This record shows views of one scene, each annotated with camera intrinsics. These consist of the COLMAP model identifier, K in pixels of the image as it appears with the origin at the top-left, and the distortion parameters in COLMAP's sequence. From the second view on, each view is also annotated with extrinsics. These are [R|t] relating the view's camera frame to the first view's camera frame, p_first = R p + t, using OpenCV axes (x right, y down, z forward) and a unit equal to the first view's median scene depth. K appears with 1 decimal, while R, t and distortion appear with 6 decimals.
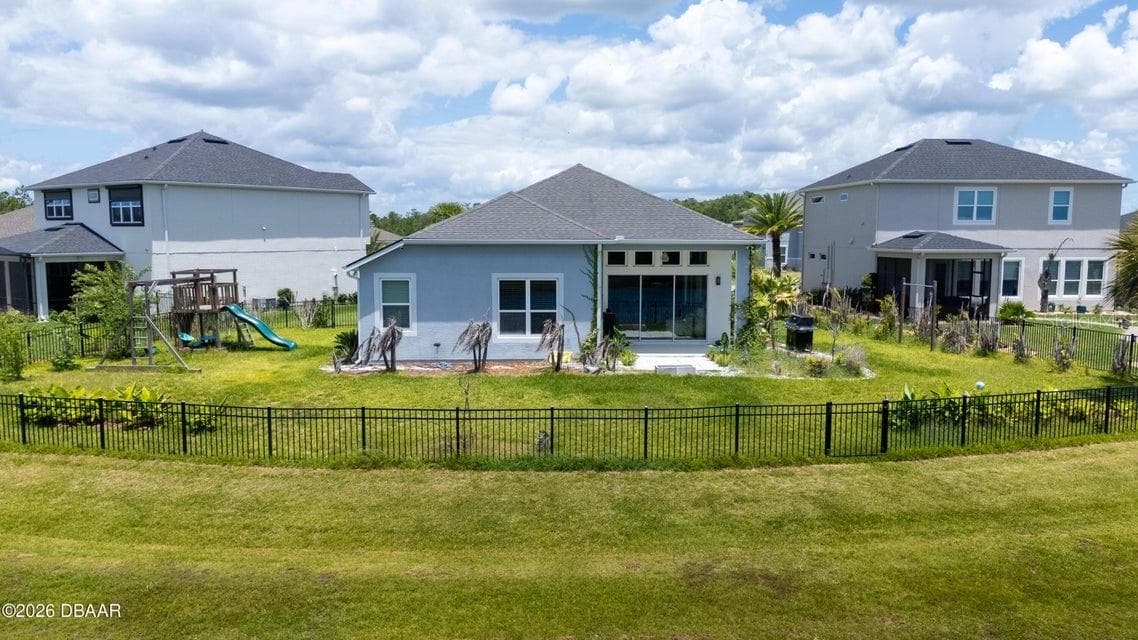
lens RADIAL K [[846.5, 0, 569.0], [0, 846.5, 320.0], [0, 0, 1]] dist [0.085272, -0.089516]
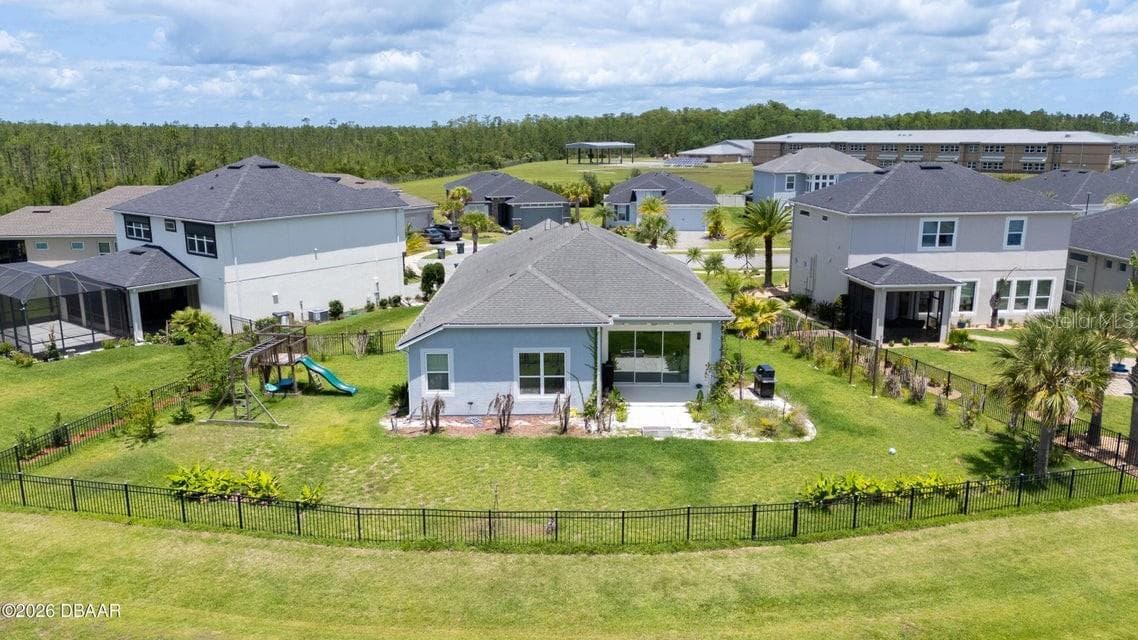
lens RADIAL K [[846.5, 0, 569.0], [0, 846.5, 320.0], [0, 0, 1]] dist [0.085272, -0.089516]
pose [[0.999667, 0.001500, -0.025743, 0.024877], [0.001504, 0.993217, 0.116262, -0.253535], [0.025743, -0.116262, 0.992885, -0.249866]]
